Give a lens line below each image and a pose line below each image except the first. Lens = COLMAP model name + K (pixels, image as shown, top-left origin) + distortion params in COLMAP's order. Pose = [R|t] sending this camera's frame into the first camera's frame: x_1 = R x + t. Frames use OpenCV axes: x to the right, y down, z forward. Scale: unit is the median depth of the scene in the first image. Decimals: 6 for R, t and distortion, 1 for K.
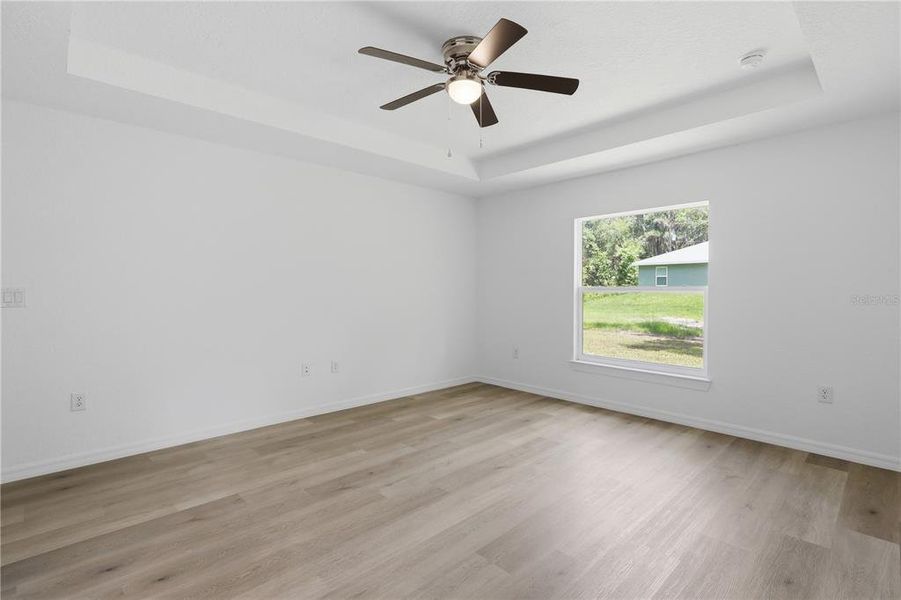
lens RADIAL K [[426.4, 0, 450.5], [0, 426.4, 300.0], [0, 0, 1]] dist [0.001113, 0.000141]
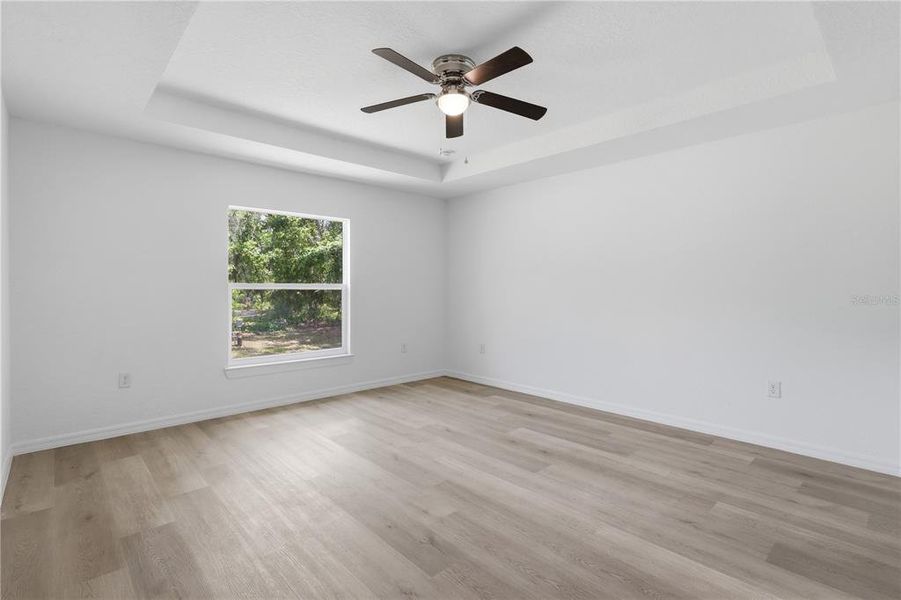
lens RADIAL K [[433.9, 0, 447.2], [0, 433.9, 287.2], [0, 0, 1]] dist [-0.006765, -0.000213]
pose [[0.010395, 0.003431, 0.999940, -1.006672], [0.028288, 0.999593, -0.003724, -0.008924], [-0.999546, 0.028325, 0.010294, 0.935908]]
